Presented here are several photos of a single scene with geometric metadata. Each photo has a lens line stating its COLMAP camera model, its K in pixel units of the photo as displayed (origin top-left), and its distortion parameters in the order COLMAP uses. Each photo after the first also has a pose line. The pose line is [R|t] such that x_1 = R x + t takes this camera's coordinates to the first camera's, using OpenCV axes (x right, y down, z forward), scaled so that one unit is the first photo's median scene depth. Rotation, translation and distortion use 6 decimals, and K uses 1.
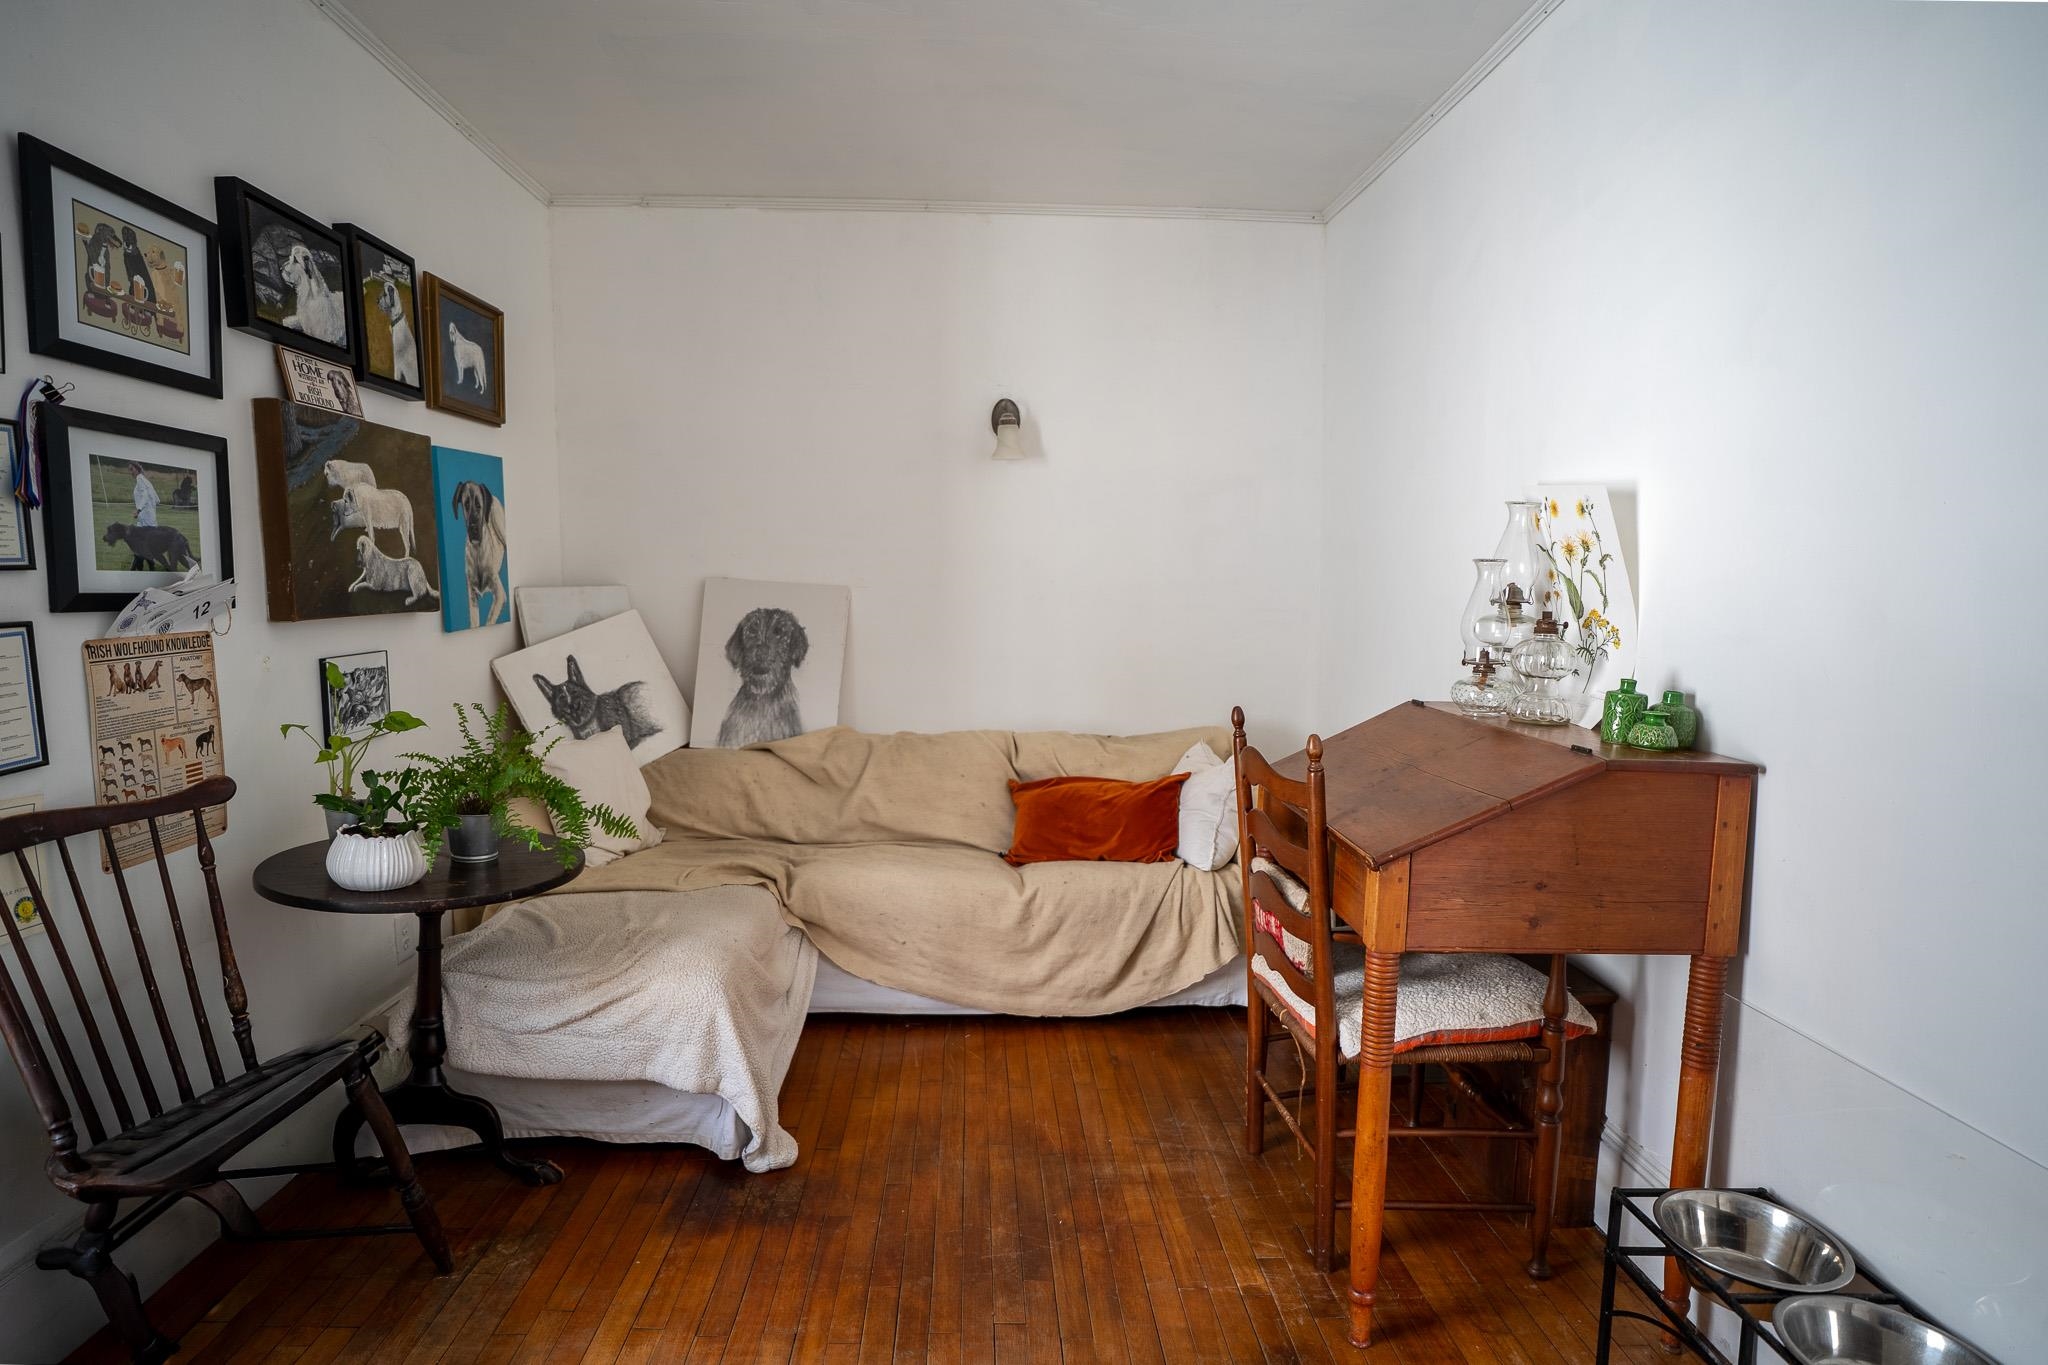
lens RADIAL K [[1048.6, 0, 1020.7], [0, 1048.6, 686.2], [0, 0, 1]] dist [-0.023686, 0.008679]
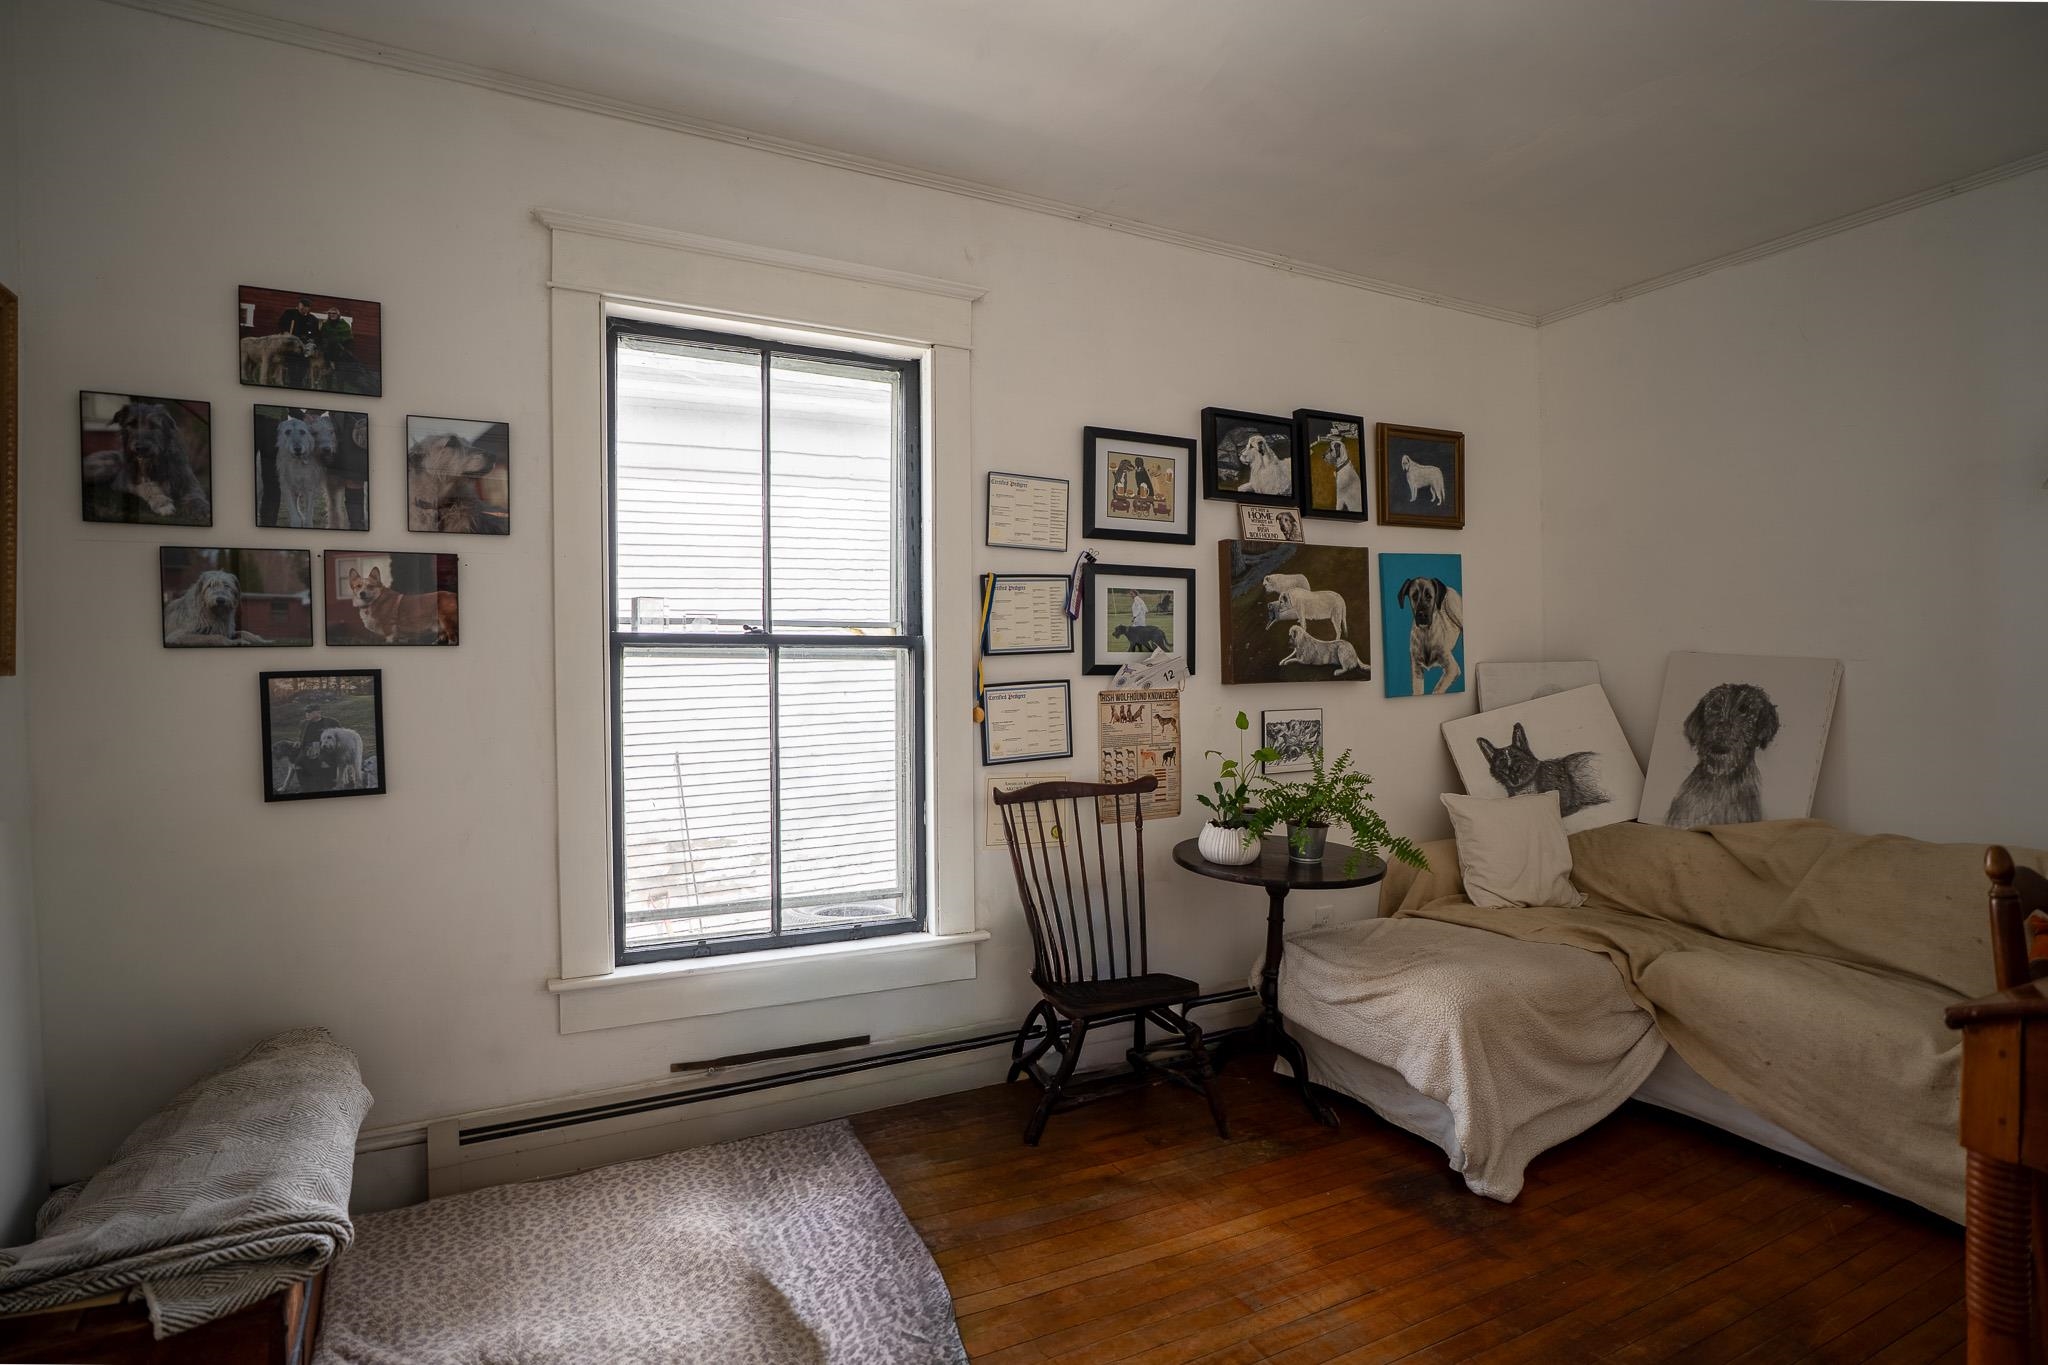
lens RADIAL K [[1048.6, 0, 1032.4], [0, 1048.6, 675.8], [0, 0, 1]] dist [-0.023686, 0.008679]
pose [[0.458560, -0.000561, -0.888663, 0.442921], [-0.078499, 0.996065, -0.041136, 0.008961], [0.885190, 0.088622, 0.456711, 0.042215]]
